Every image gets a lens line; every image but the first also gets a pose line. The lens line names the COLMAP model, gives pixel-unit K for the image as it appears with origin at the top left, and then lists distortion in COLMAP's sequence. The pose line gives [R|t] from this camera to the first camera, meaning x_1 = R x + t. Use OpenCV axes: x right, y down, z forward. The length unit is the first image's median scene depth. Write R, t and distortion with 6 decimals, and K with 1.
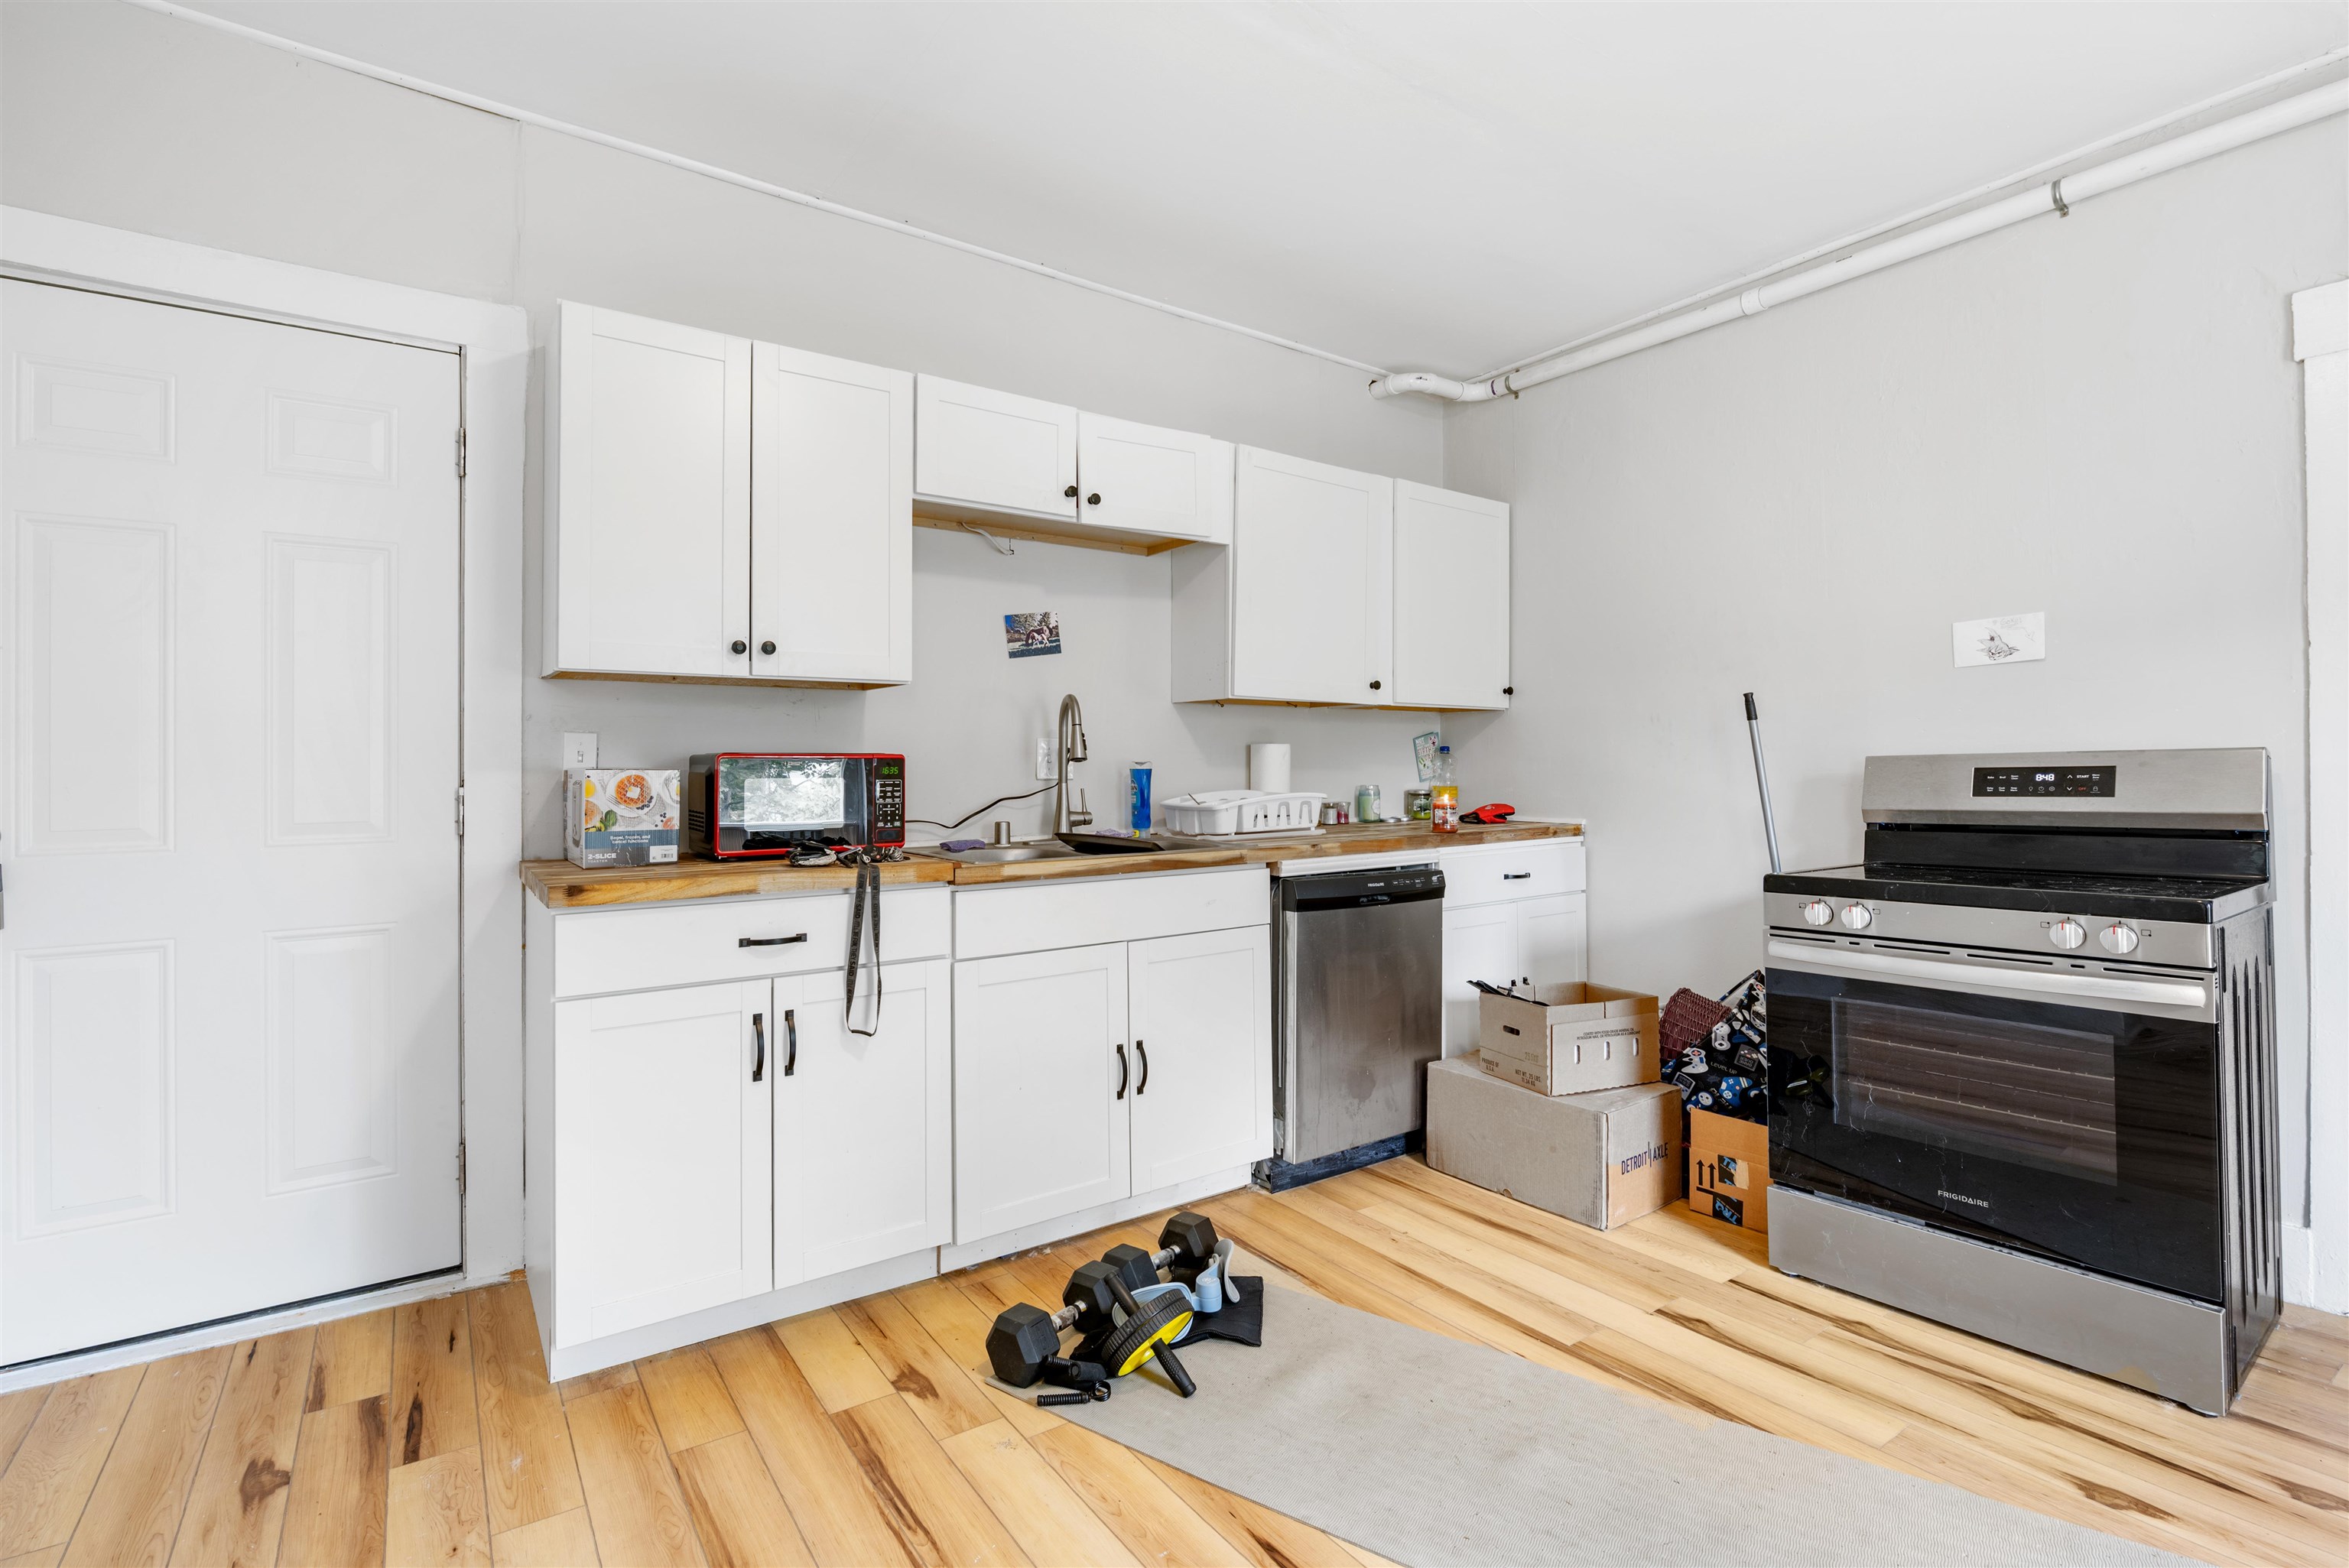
lens RADIAL K [[1063.4, 0, 1173.4], [0, 1063.4, 755.1], [0, 0, 1]] dist [-0.014841, -0.000549]
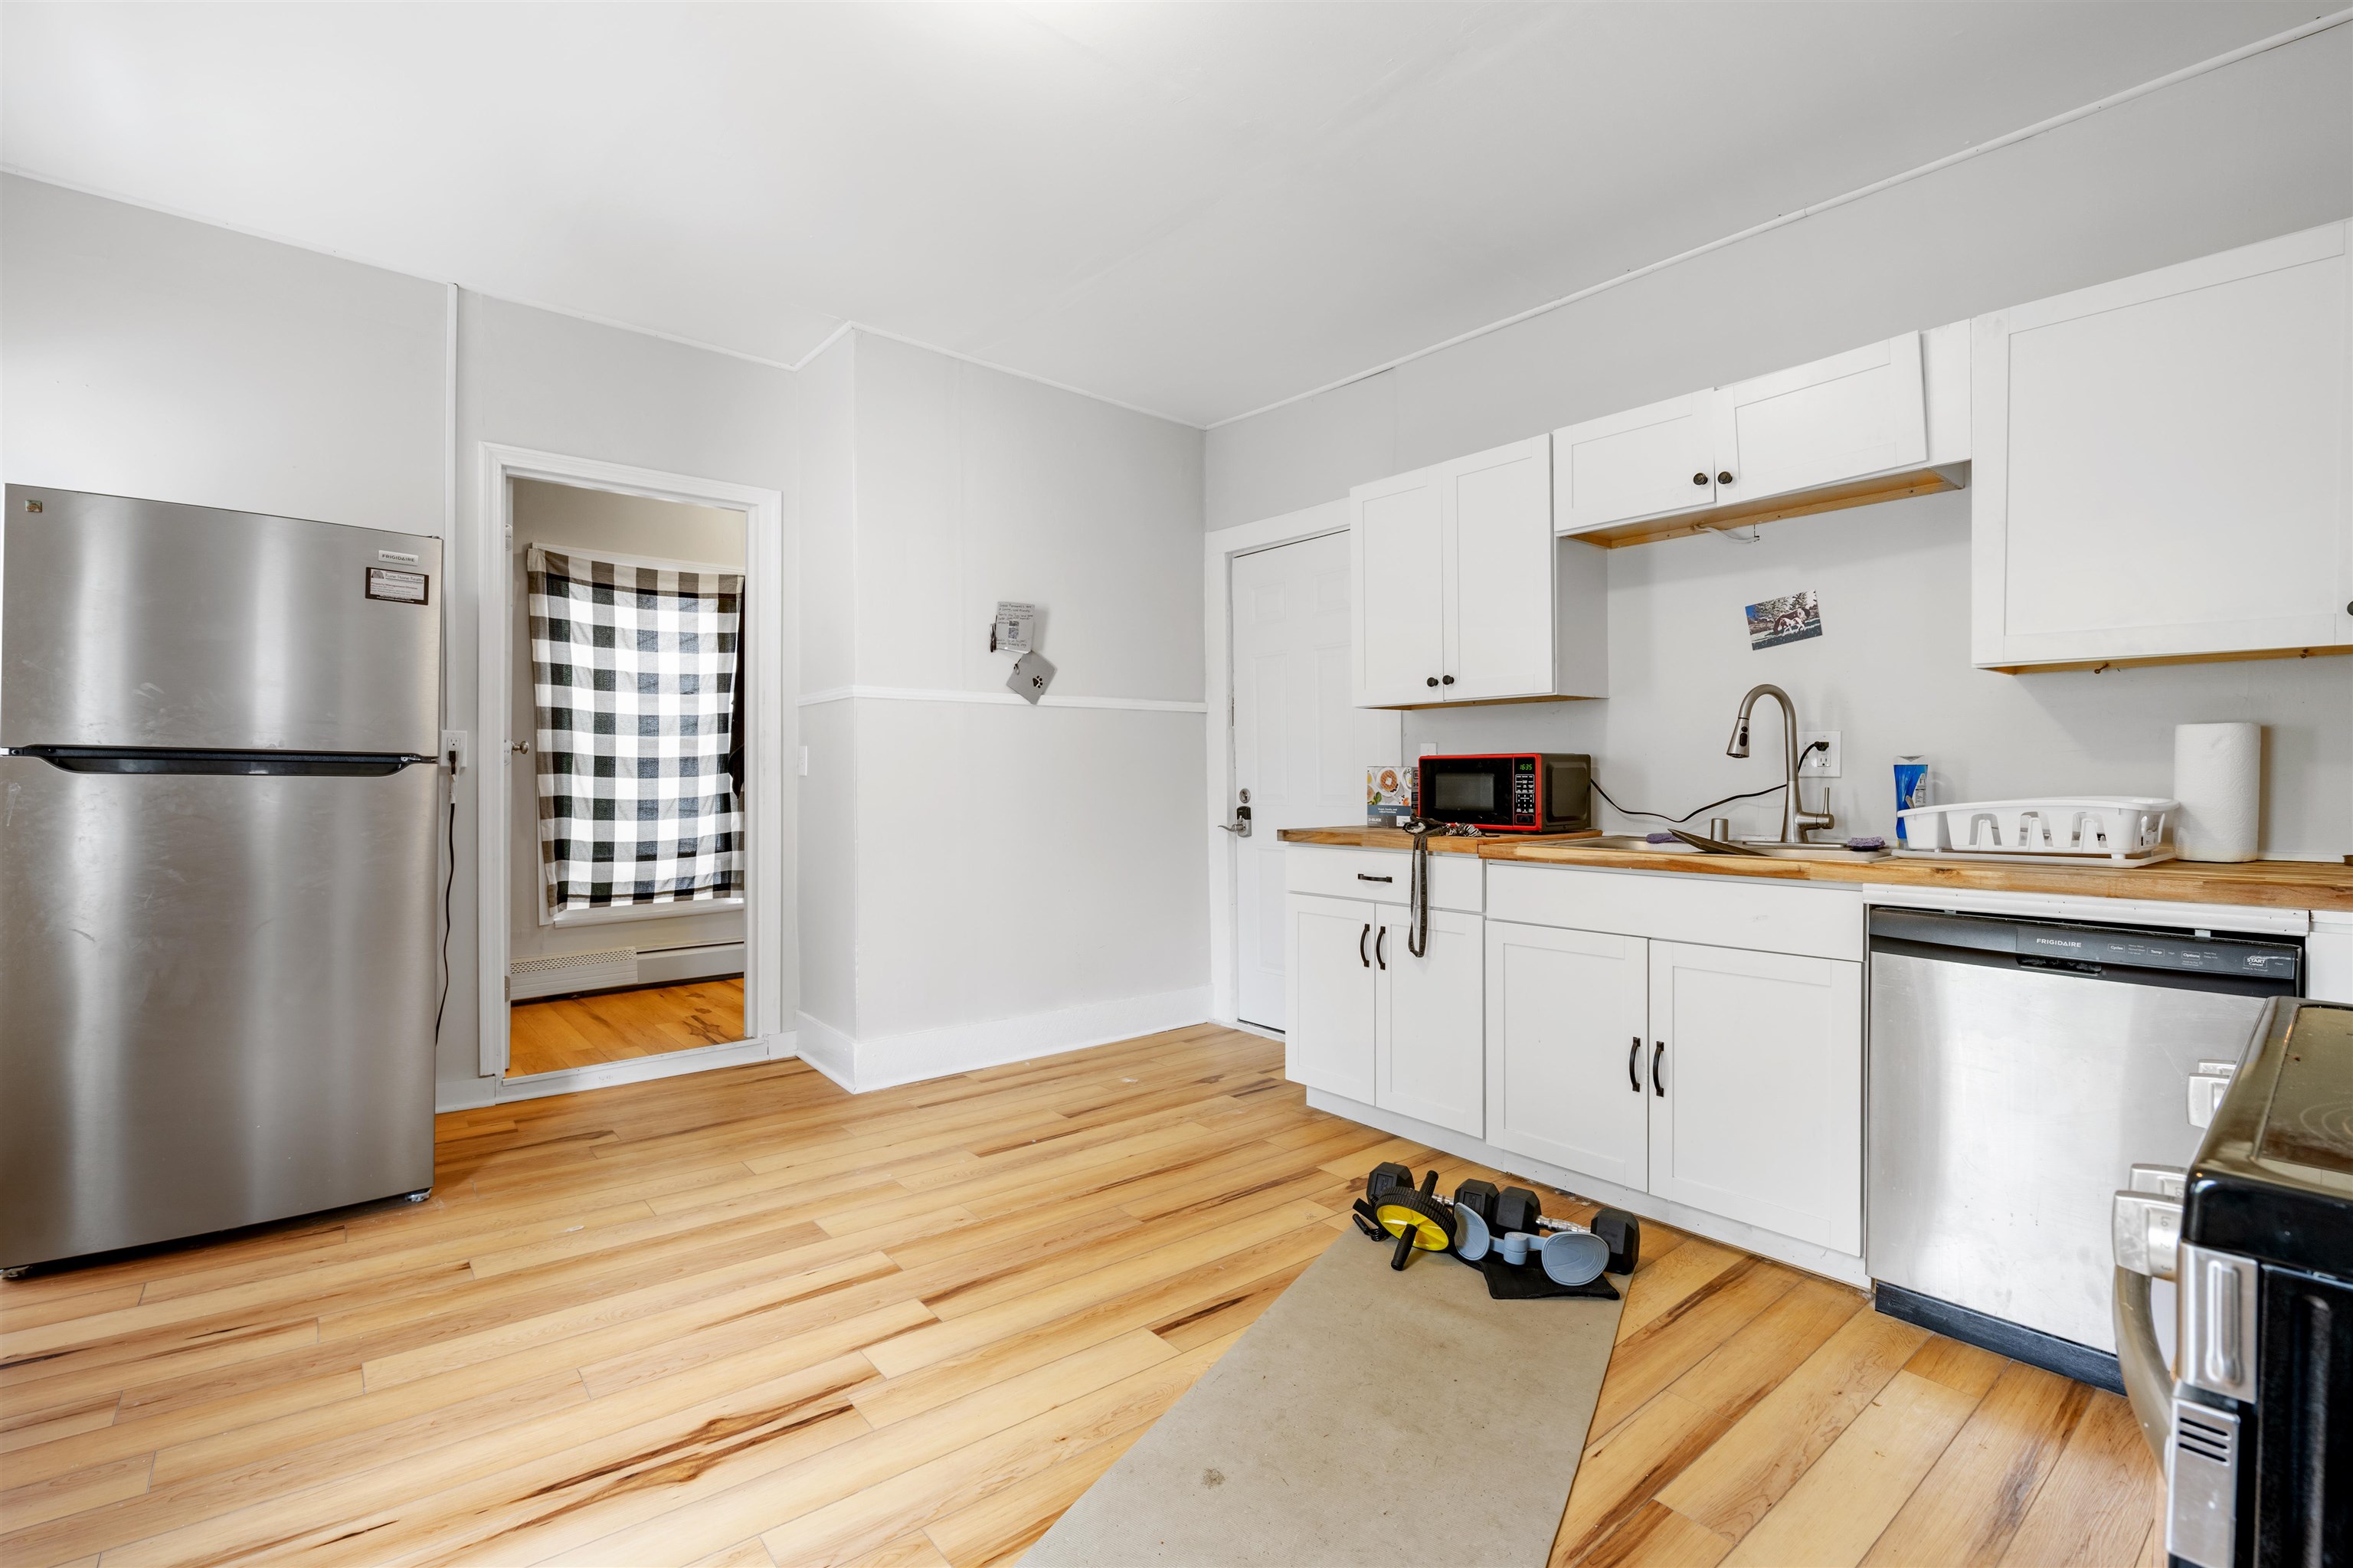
lens RADIAL K [[1063.1, 0, 1176.5], [0, 1063.1, 784.0], [0, 0, 1]] dist [-0.001540, -0.000399]
pose [[0.081557, 0.013769, -0.996574, 1.008404], [0.013813, 0.999793, 0.014944, 0.010811], [0.996573, -0.014985, 0.081350, 0.530900]]
